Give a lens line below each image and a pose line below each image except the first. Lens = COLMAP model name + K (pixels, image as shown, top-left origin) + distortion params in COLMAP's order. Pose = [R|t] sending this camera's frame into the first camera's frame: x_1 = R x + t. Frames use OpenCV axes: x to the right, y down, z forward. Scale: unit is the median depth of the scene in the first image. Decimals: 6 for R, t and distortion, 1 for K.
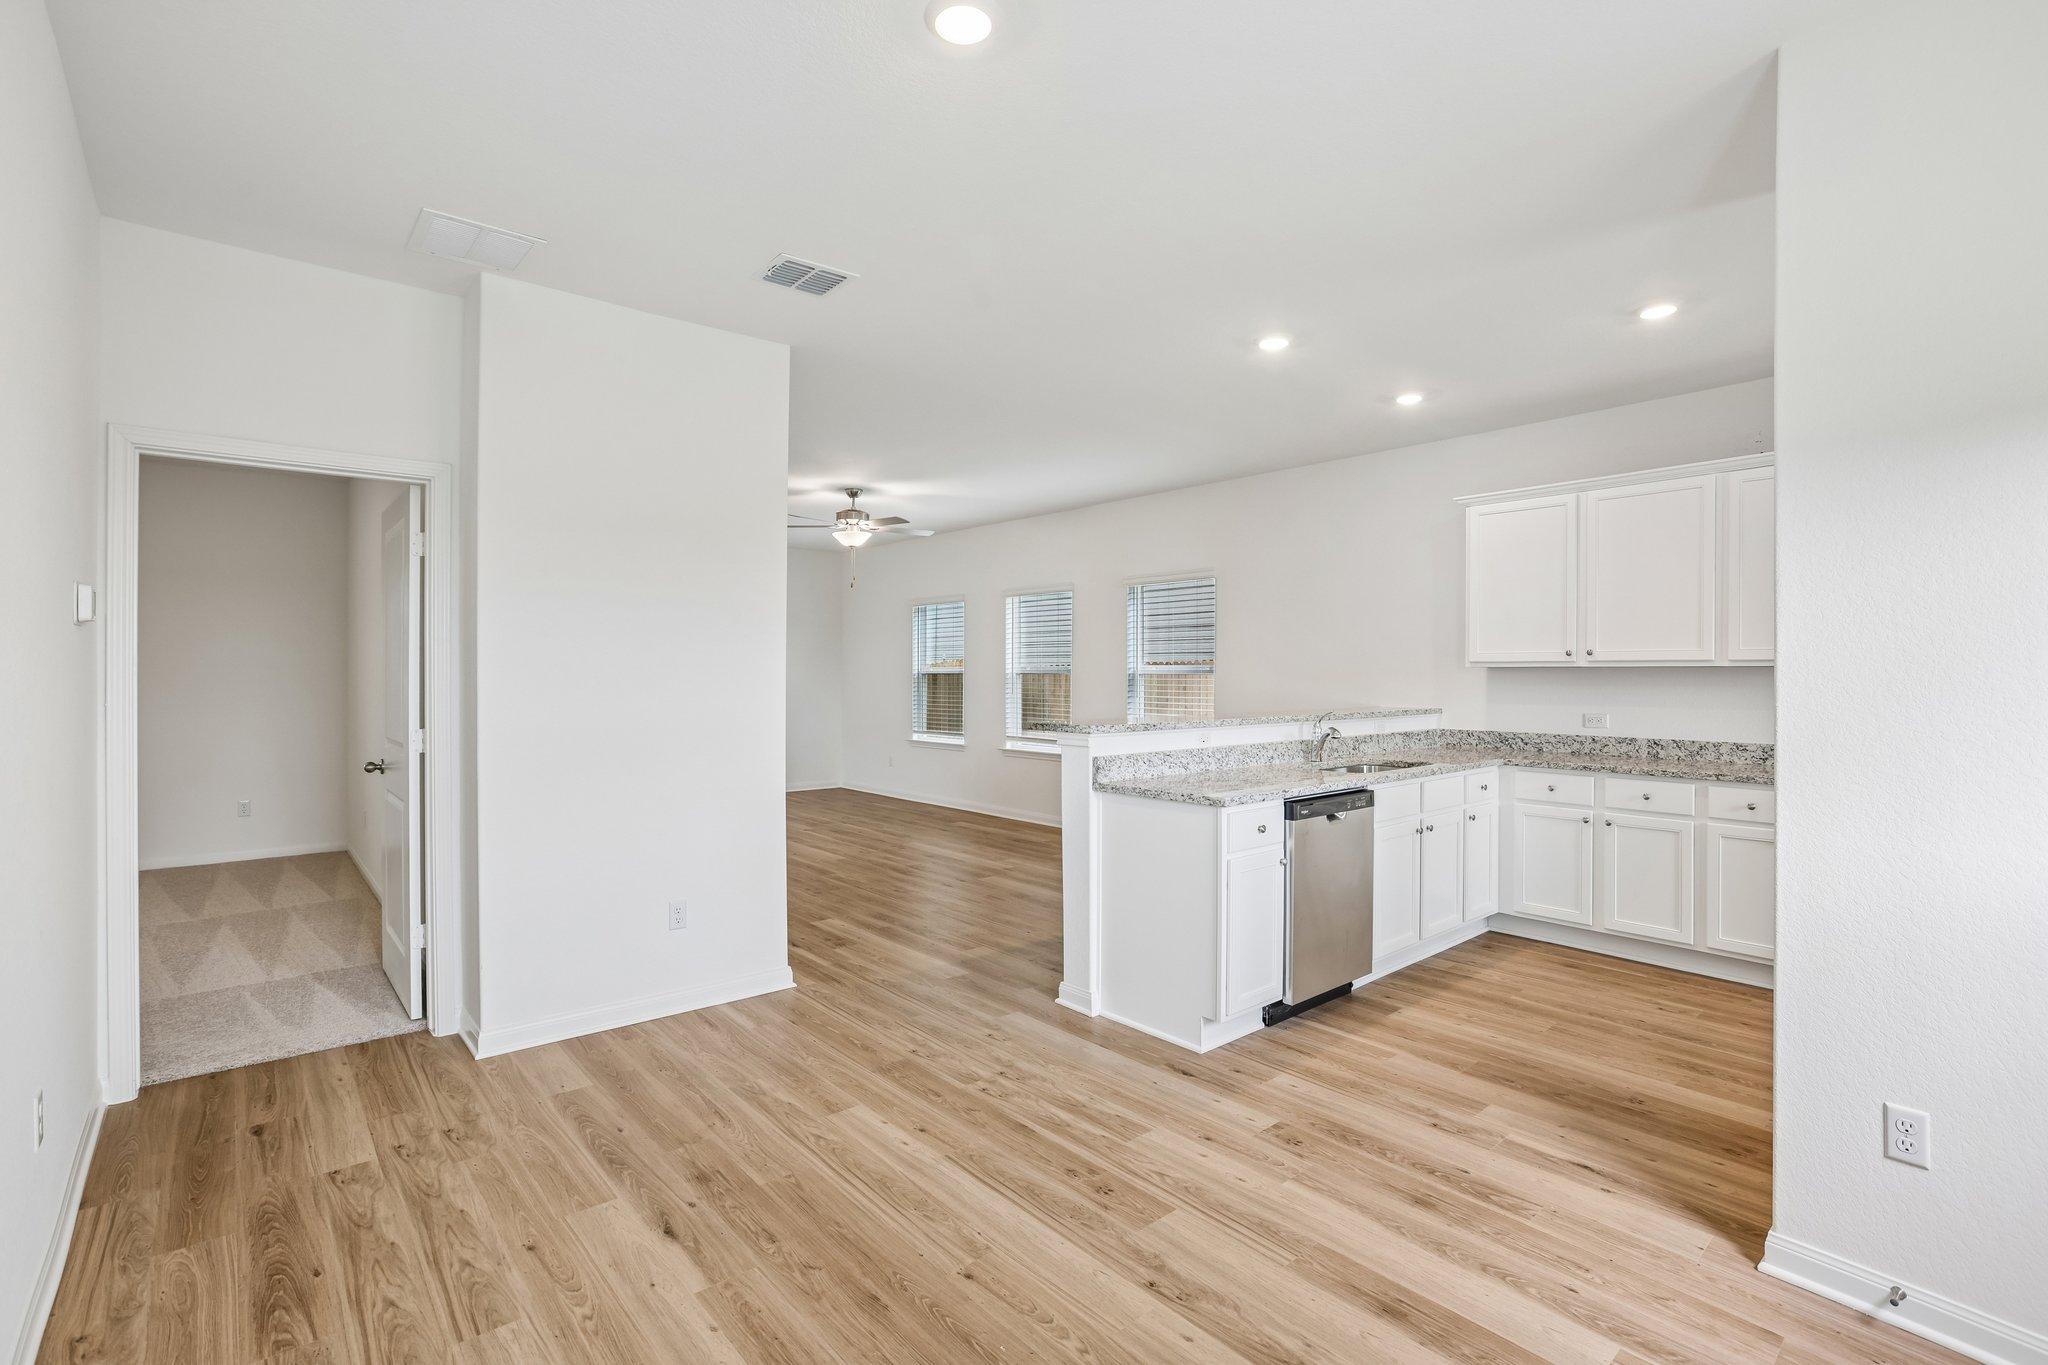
lens RADIAL K [[920.4, 0, 1028.8], [0, 920.4, 673.8], [0, 0, 1]] dist [-0.049709, 0.013456]
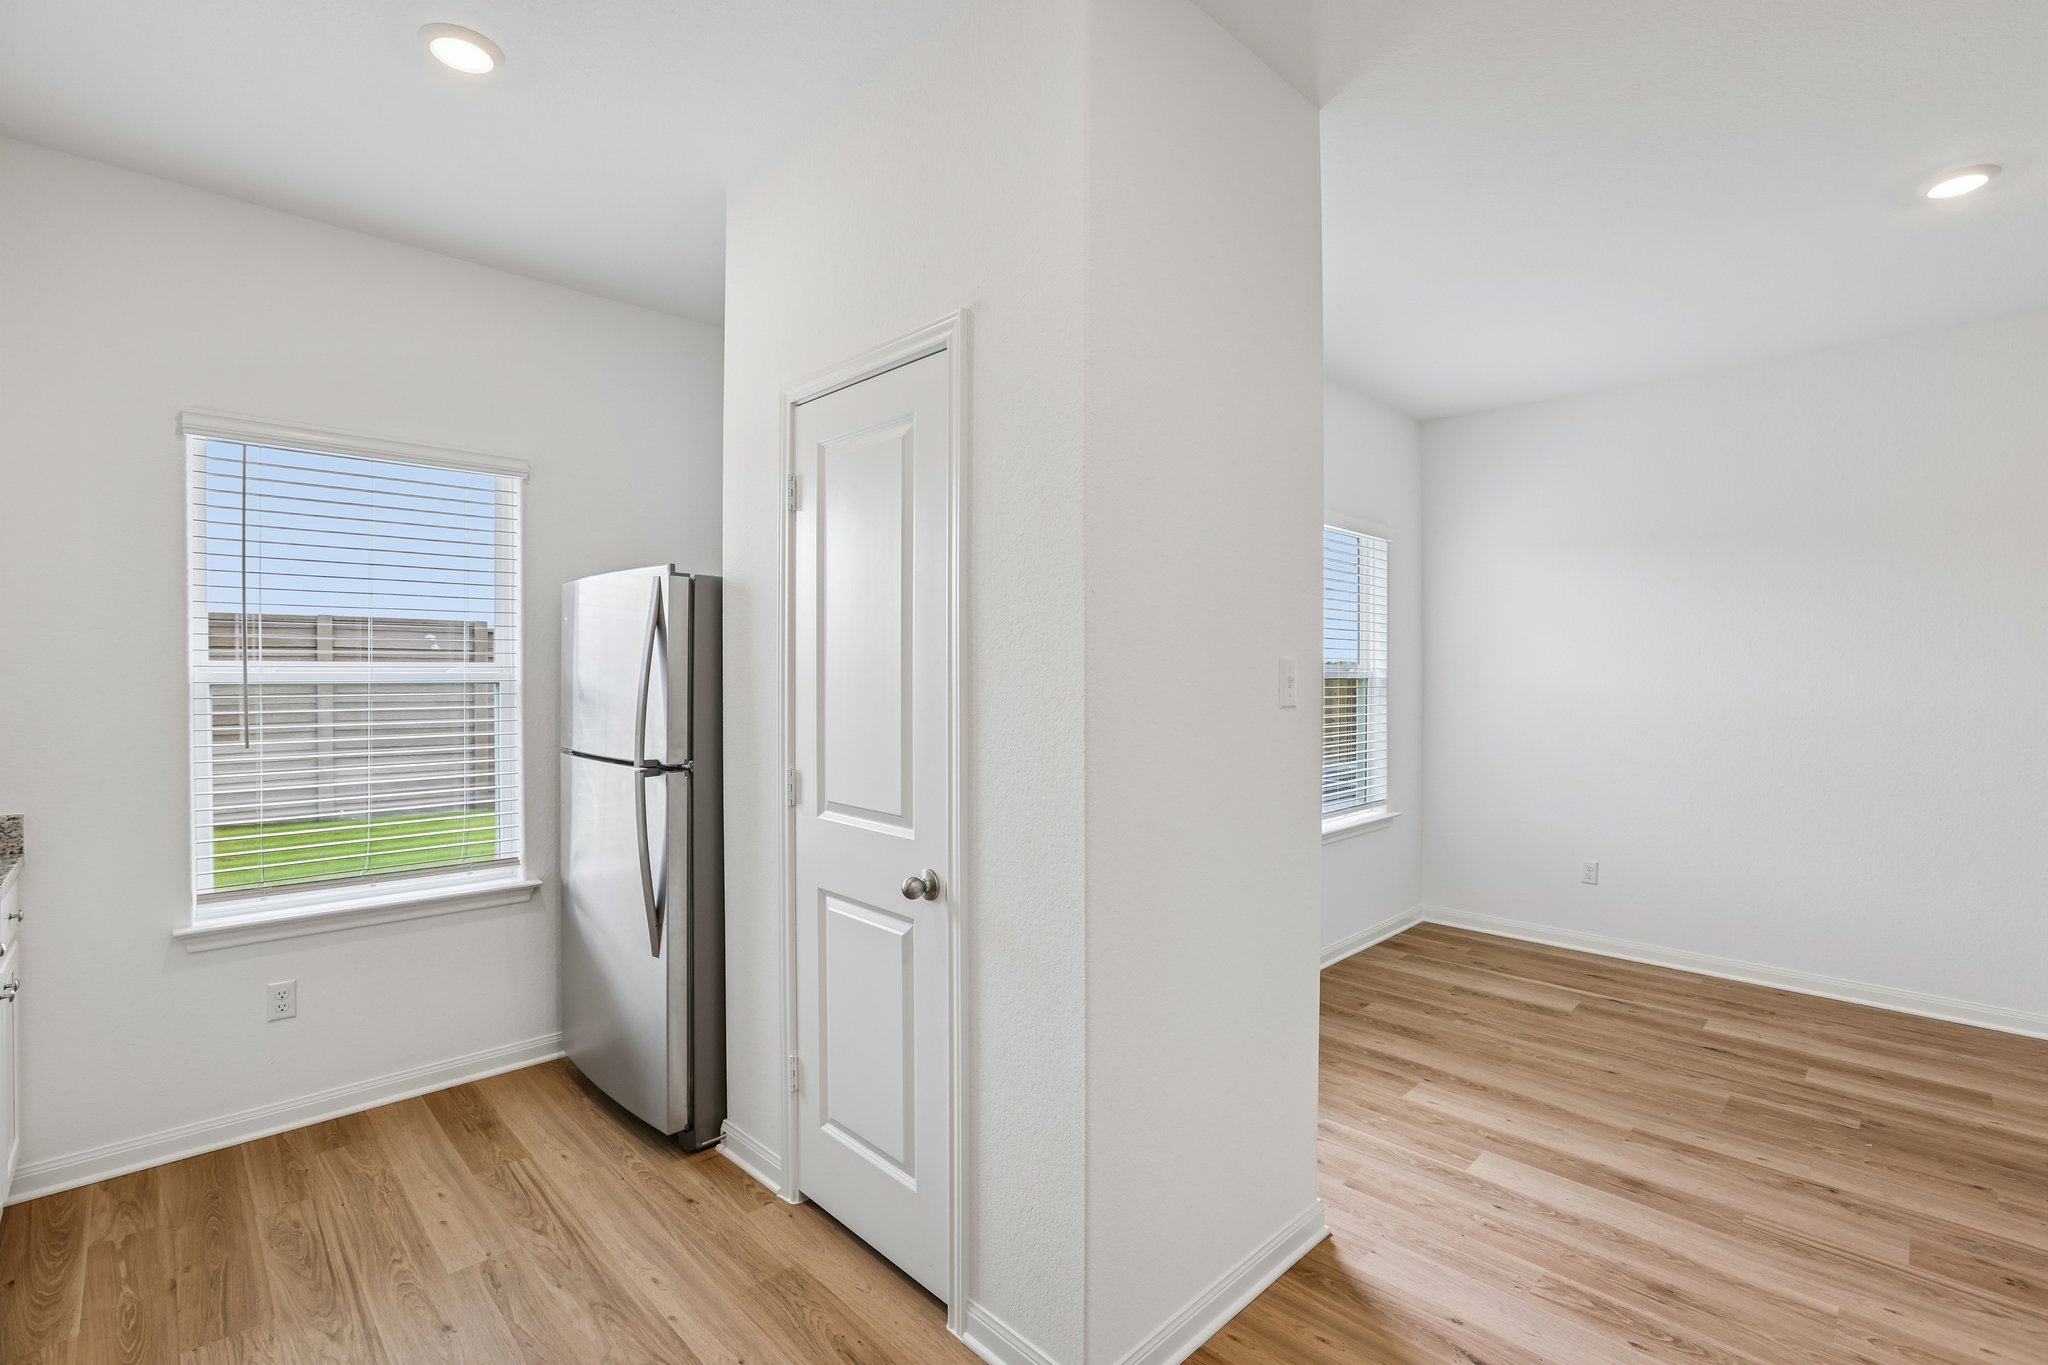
lens RADIAL K [[920.4, 0, 1028.8], [0, 920.4, 673.8], [0, 0, 1]] dist [-0.049709, 0.013456]
pose [[-0.998192, -0.005973, -0.059802, 0.671334], [-0.006259, 0.999970, 0.004597, -0.008326], [0.059773, 0.004963, -0.998200, 1.101372]]
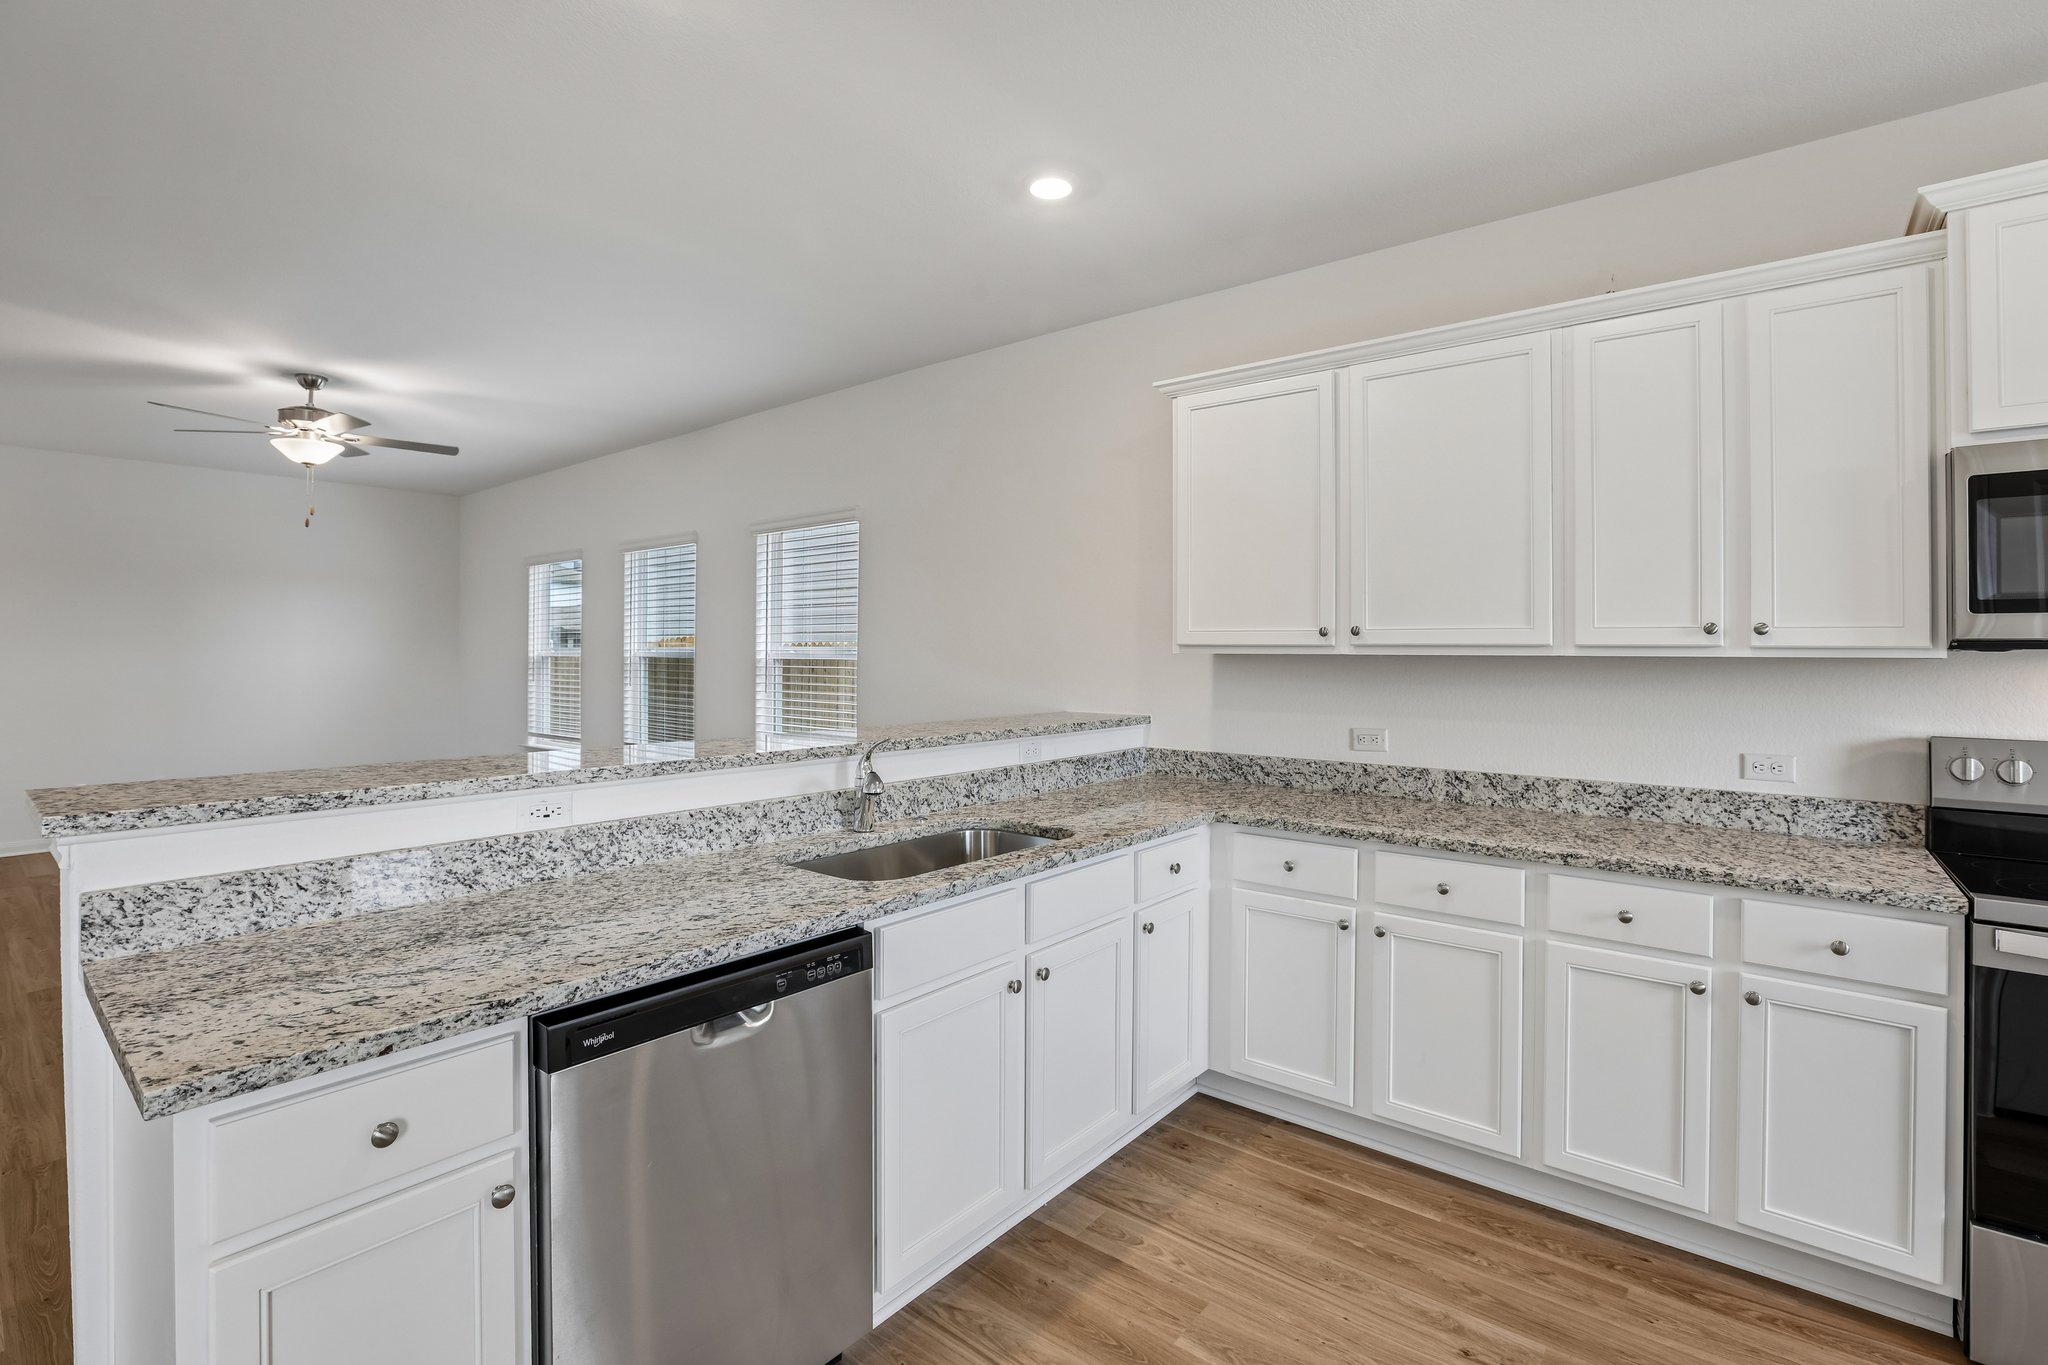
lens RADIAL K [[920.4, 0, 1028.8], [0, 920.4, 673.8], [0, 0, 1]] dist [-0.049709, 0.013456]
pose [[0.985049, -0.003166, 0.172245, 0.374845], [-0.000232, 0.999806, 0.019701, -0.006649], [-0.172274, -0.019446, 0.984857, 0.548871]]
